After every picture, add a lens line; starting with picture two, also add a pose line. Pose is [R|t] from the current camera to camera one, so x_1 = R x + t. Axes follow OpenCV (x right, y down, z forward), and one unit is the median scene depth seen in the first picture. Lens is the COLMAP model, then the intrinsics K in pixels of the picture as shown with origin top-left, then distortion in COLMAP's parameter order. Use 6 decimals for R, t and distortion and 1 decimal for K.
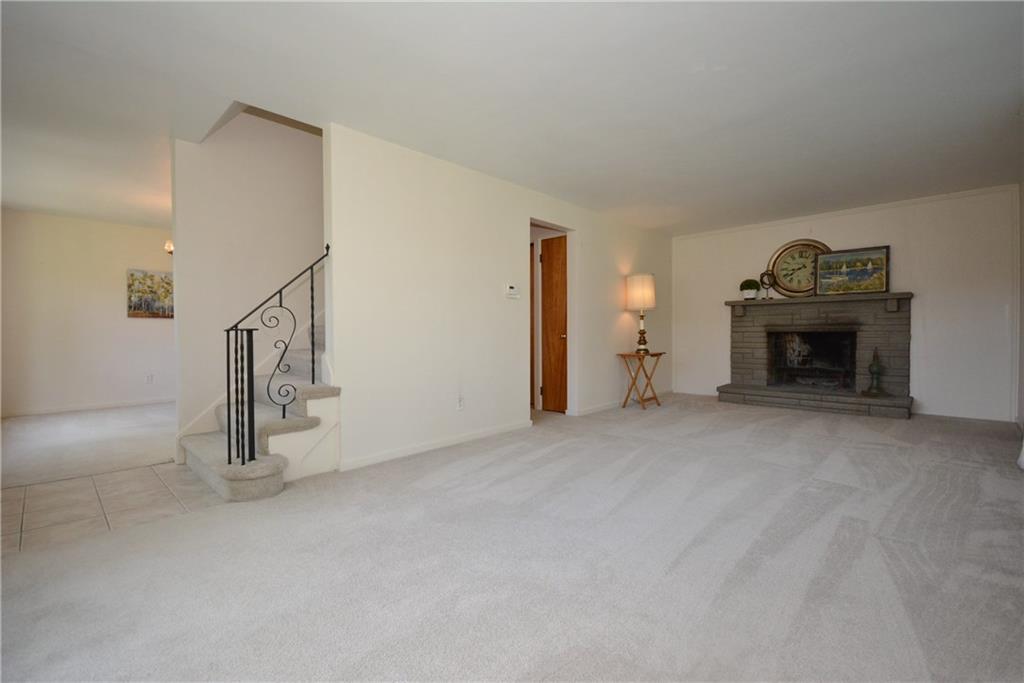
lens RADIAL K [[452.6, 0, 507.2], [0, 452.6, 339.7], [0, 0, 1]] dist [0.001995, -0.002716]
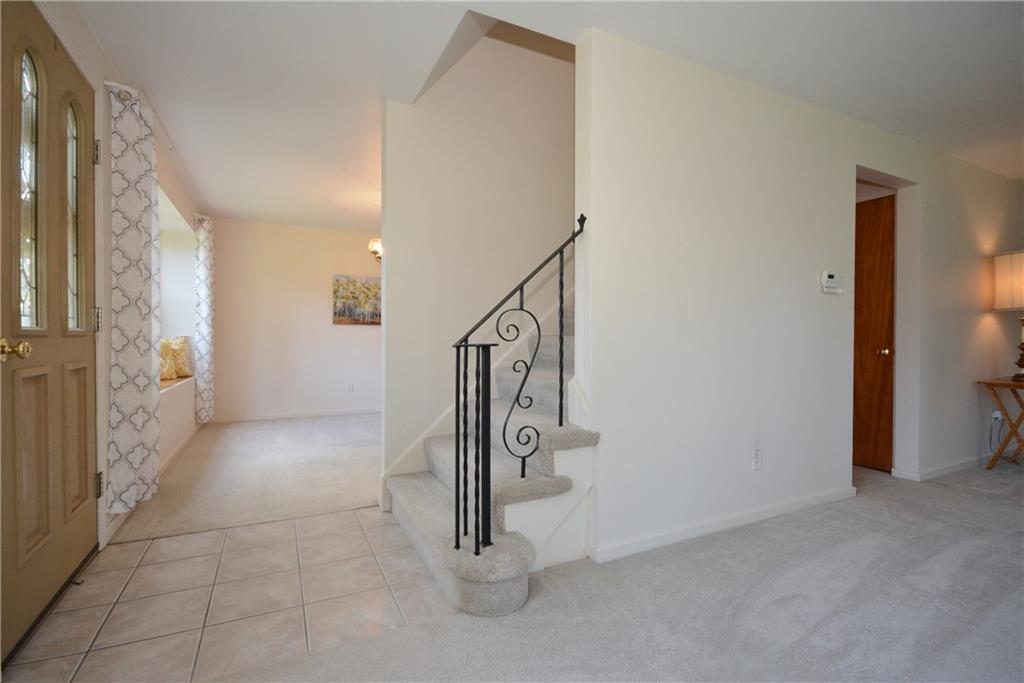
lens RADIAL K [[470.8, 0, 505.9], [0, 470.8, 340.5], [0, 0, 1]] dist [0.006793, -0.000247]
pose [[0.941312, 0.009658, -0.337400, -0.150905], [-0.012939, 0.999888, -0.007478, -0.011821], [0.337290, 0.011404, 0.941332, 0.177326]]
